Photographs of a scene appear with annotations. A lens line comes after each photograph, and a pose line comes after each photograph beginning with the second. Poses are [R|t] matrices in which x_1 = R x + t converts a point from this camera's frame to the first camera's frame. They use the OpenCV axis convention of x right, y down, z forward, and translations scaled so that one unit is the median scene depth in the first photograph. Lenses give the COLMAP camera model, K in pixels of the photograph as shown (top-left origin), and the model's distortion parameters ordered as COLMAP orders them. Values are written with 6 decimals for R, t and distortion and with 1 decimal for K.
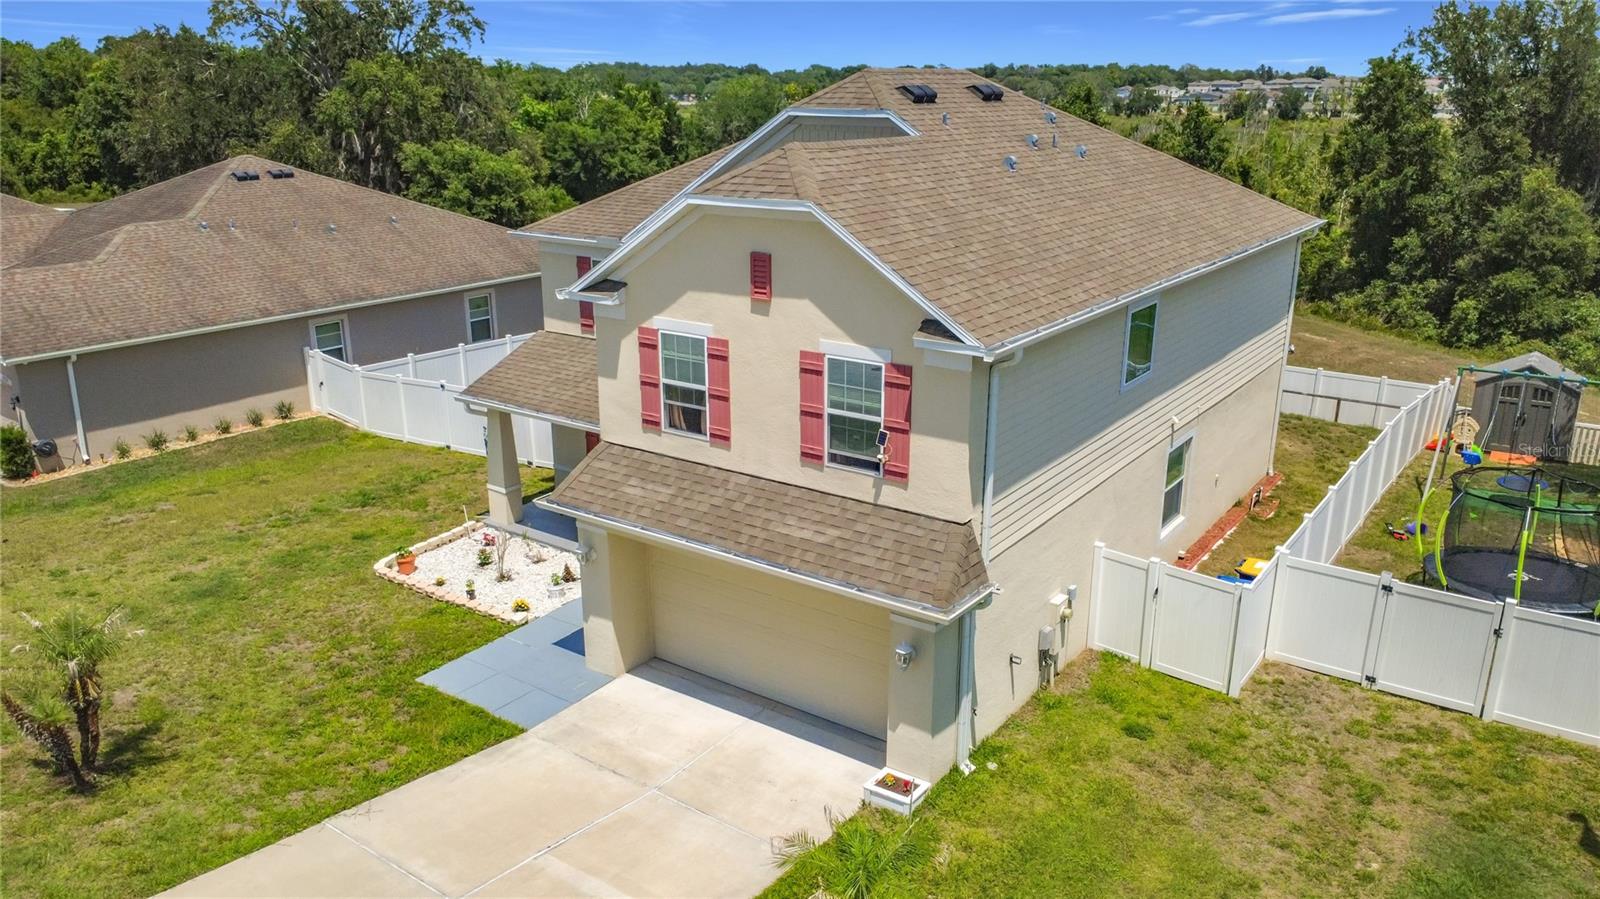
lens RADIAL K [[1163.3, 0, 797.9], [0, 1163.3, 455.5], [0, 0, 1]] dist [0.000170, -0.000939]
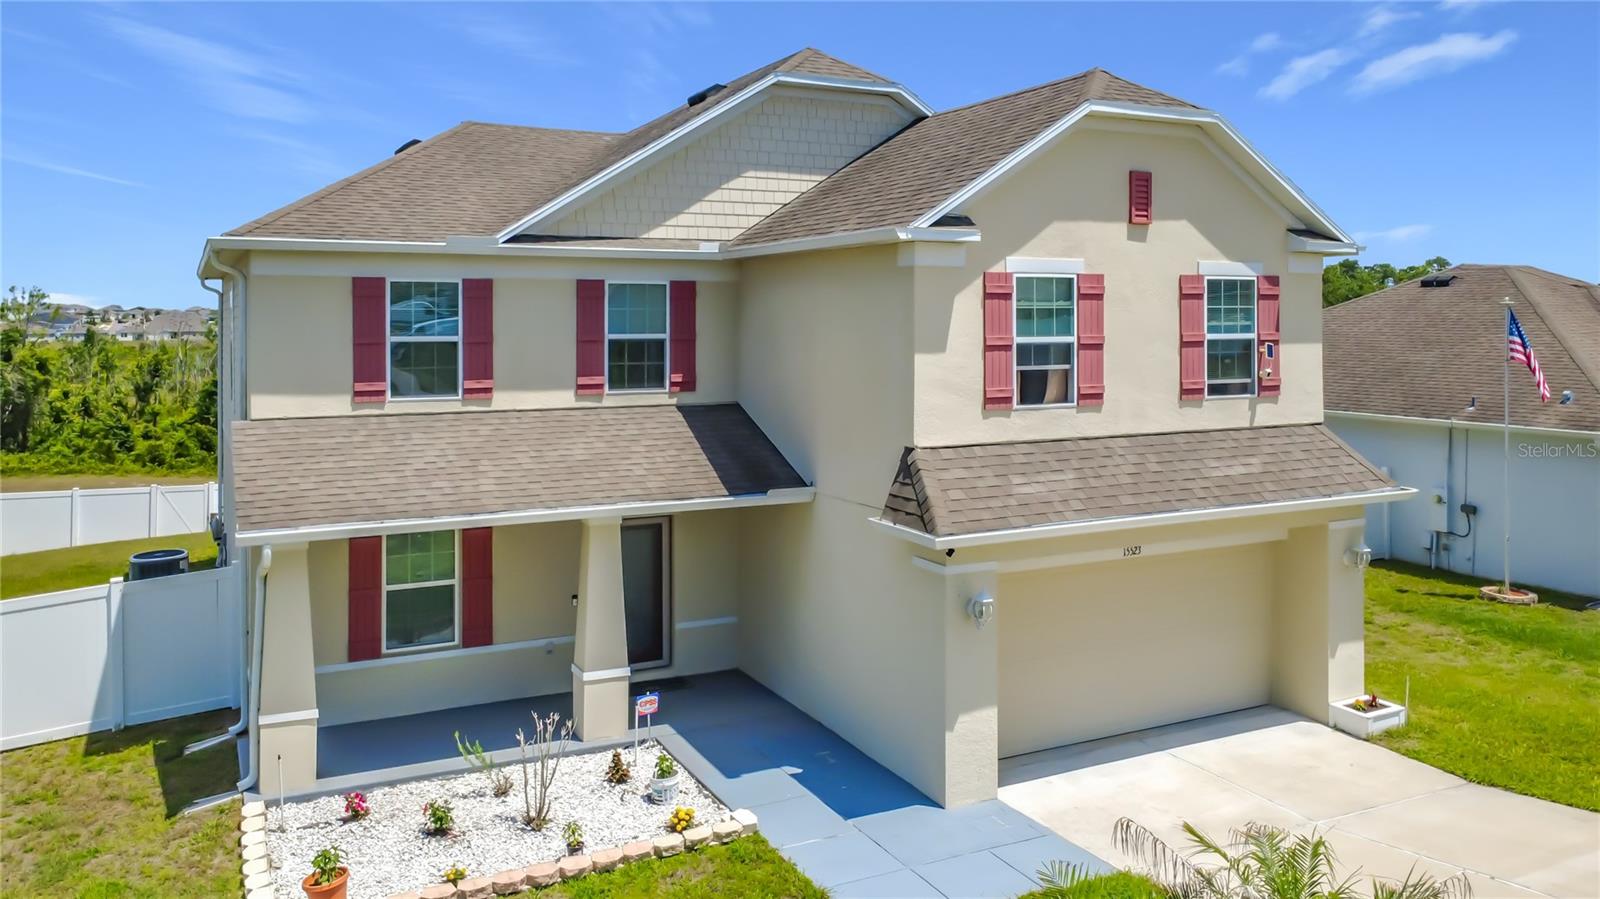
lens RADIAL K [[1205.2, 0, 799.8], [0, 1205.2, 333.2], [0, 0, 1]] dist [0.006640, -0.004104]
pose [[0.460418, -0.009909, 0.887647, -0.756749], [0.271362, 0.953643, -0.130108, -0.003129], [-0.845209, 0.300777, 0.441763, 0.656101]]
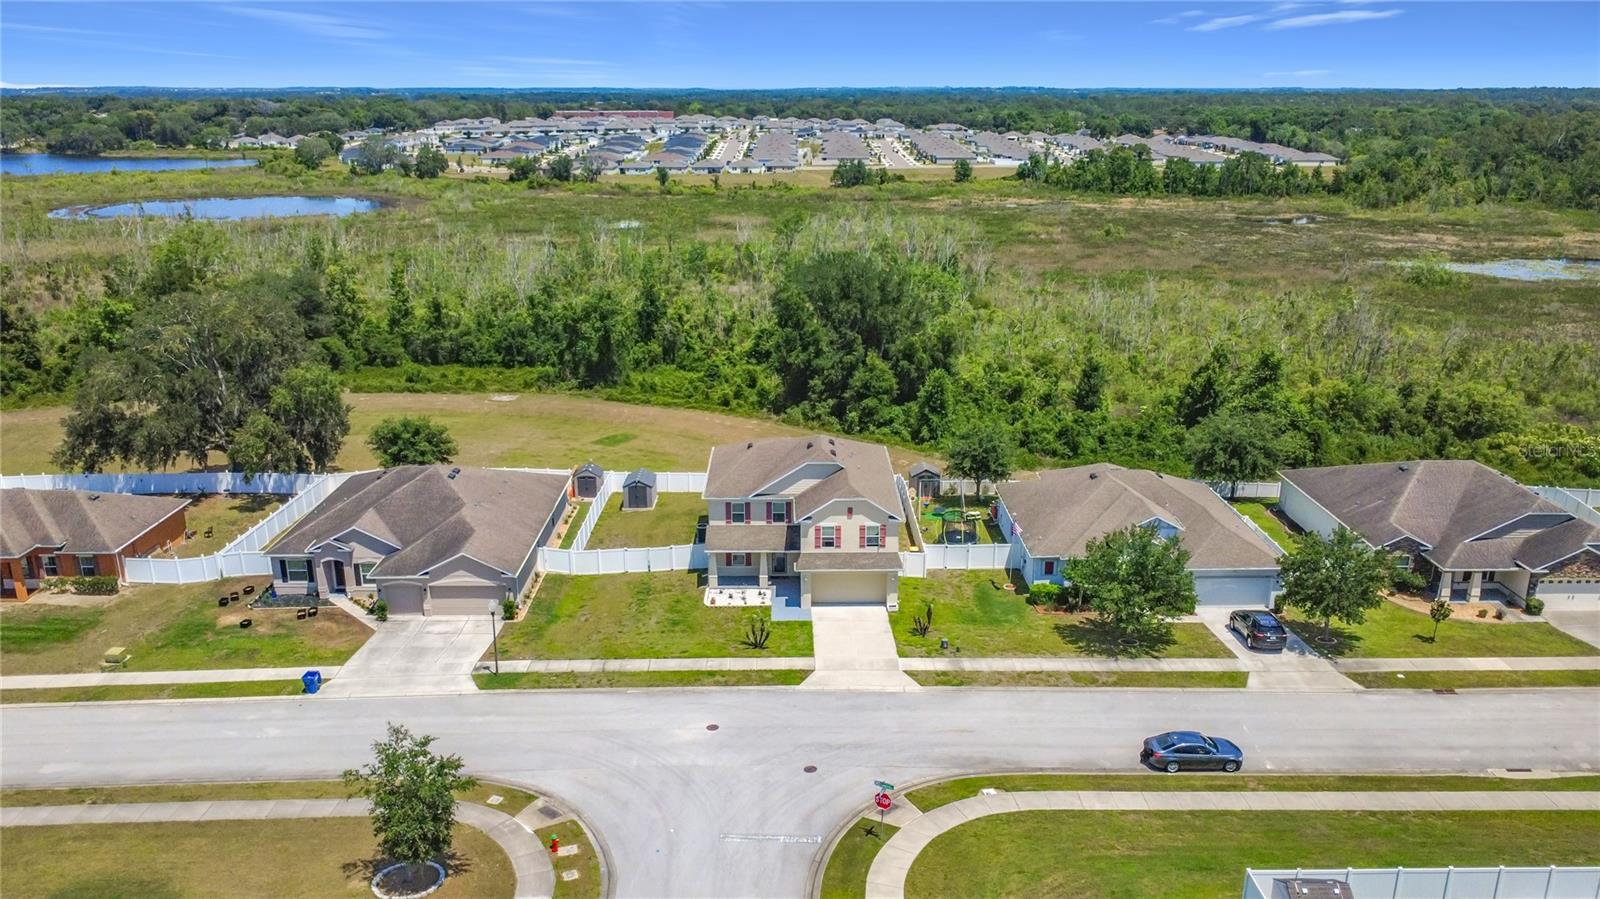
lens RADIAL K [[1171.5, 0, 798.1], [0, 1171.5, 470.3], [0, 0, 1]] dist [-0.001691, -0.002655]
pose [[0.809279, -0.180525, 0.558997, -2.261044], [0.179565, 0.982082, 0.057195, -0.500453], [-0.559306, 0.054090, 0.827194, -2.279325]]
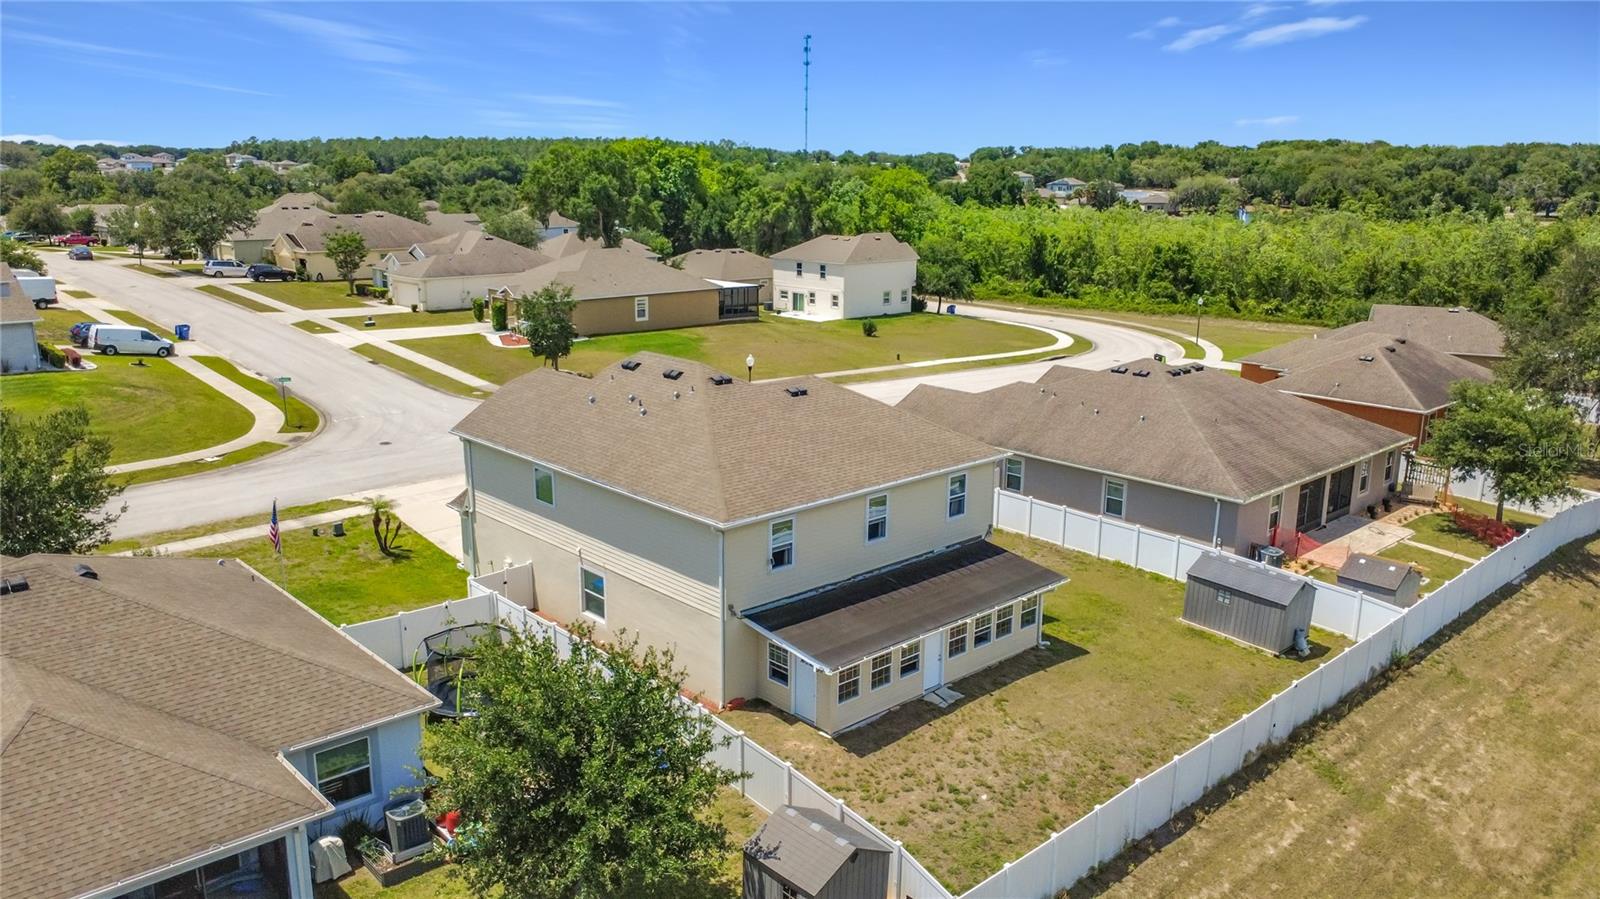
lens RADIAL K [[1193.6, 0, 797.6], [0, 1193.6, 453.1], [0, 0, 1]] dist [-0.000035, 0.000906]
pose [[-0.202322, 0.229027, -0.952162, 2.152666], [-0.305821, 0.908871, 0.283597, -0.867430], [0.930344, 0.348569, -0.113844, 1.565313]]
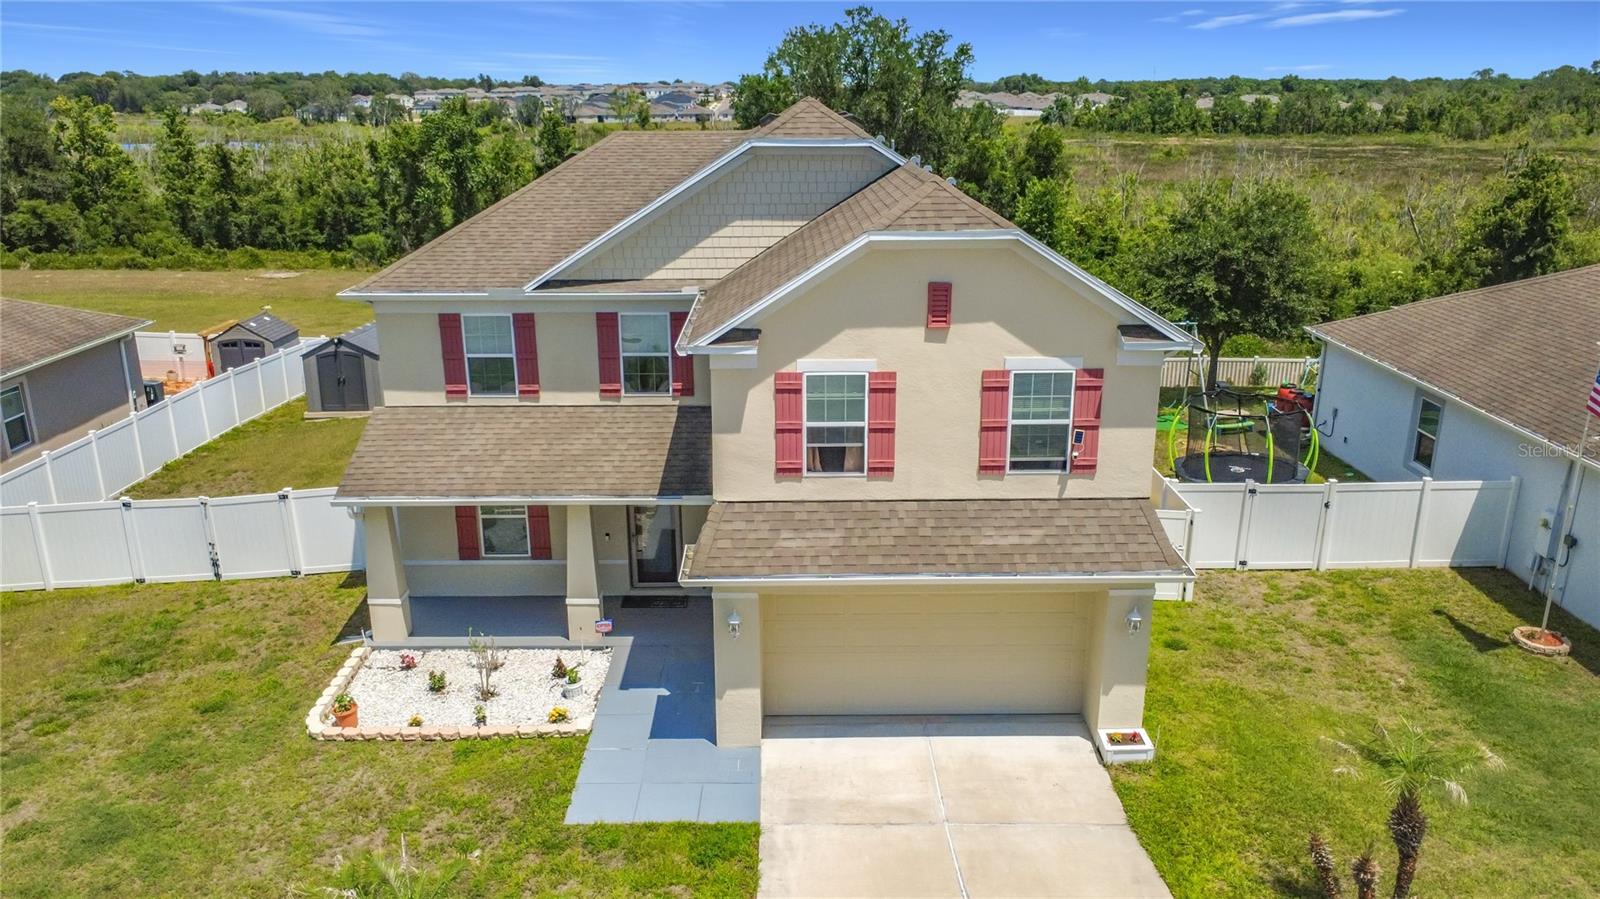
lens RADIAL K [[1163.3, 0, 797.9], [0, 1163.3, 455.5], [0, 0, 1]] dist [0.000170, -0.000939]
pose [[0.810232, -0.178489, 0.558271, -0.569537], [0.182022, 0.982033, 0.049800, -0.075627], [-0.557129, 0.061268, 0.828163, 0.174269]]
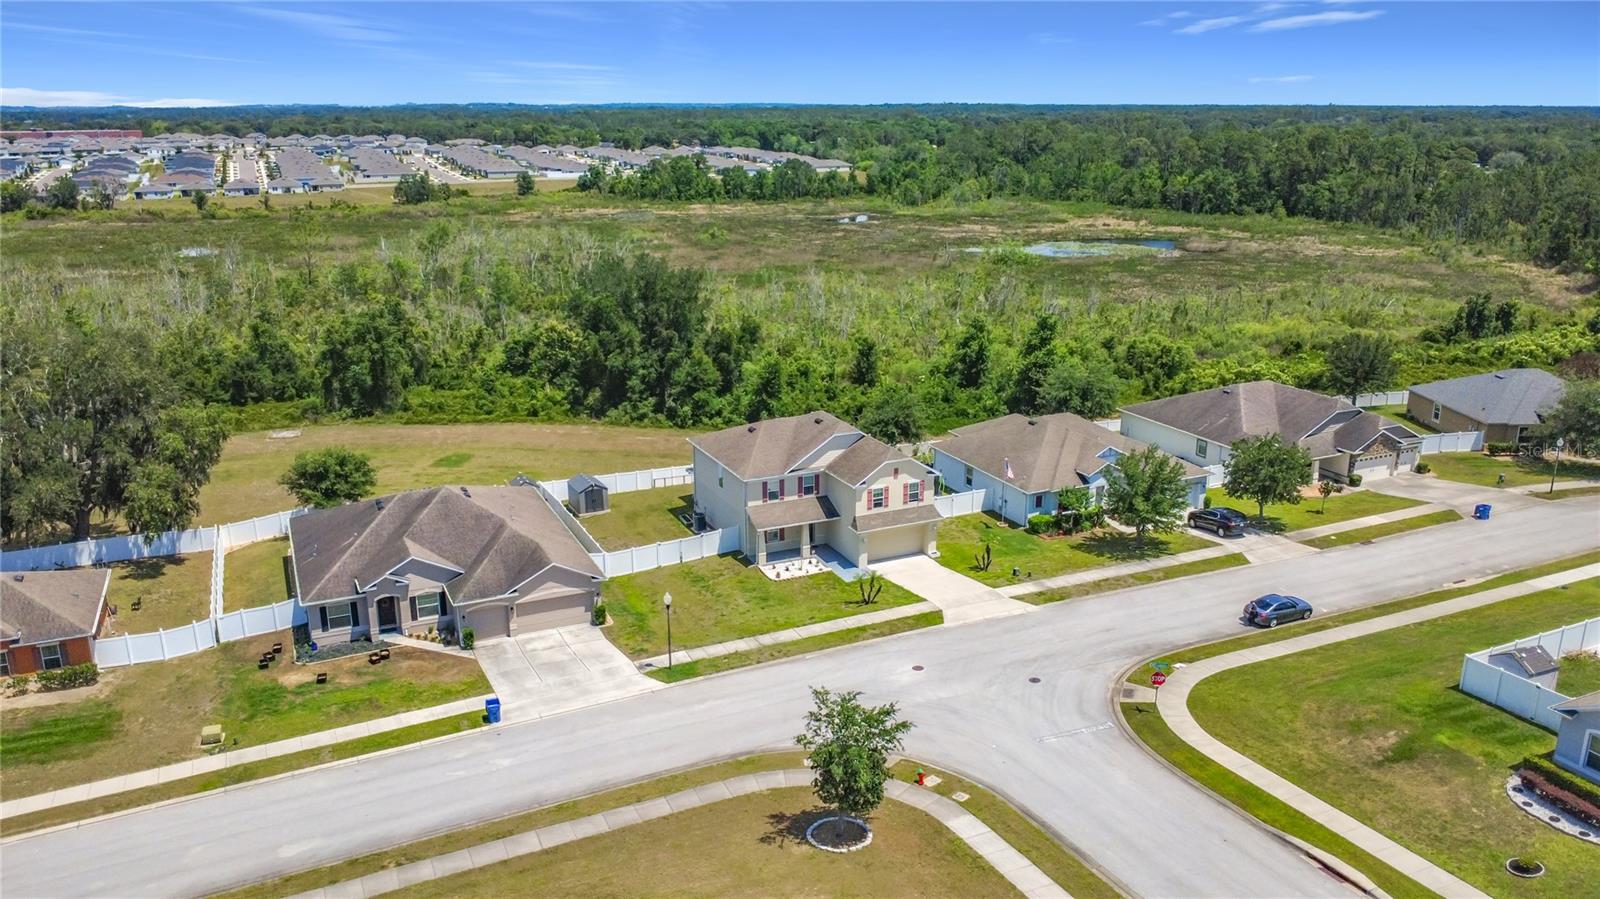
lens RADIAL K [[1177.8, 0, 796.4], [0, 1177.8, 449.0], [0, 0, 1]] dist [-0.018135, -0.001449]
pose [[0.497162, -0.242459, 0.833093, -3.662941], [0.266155, 0.956489, 0.119540, -0.793294], [-0.825828, 0.162301, 0.540062, -1.201507]]
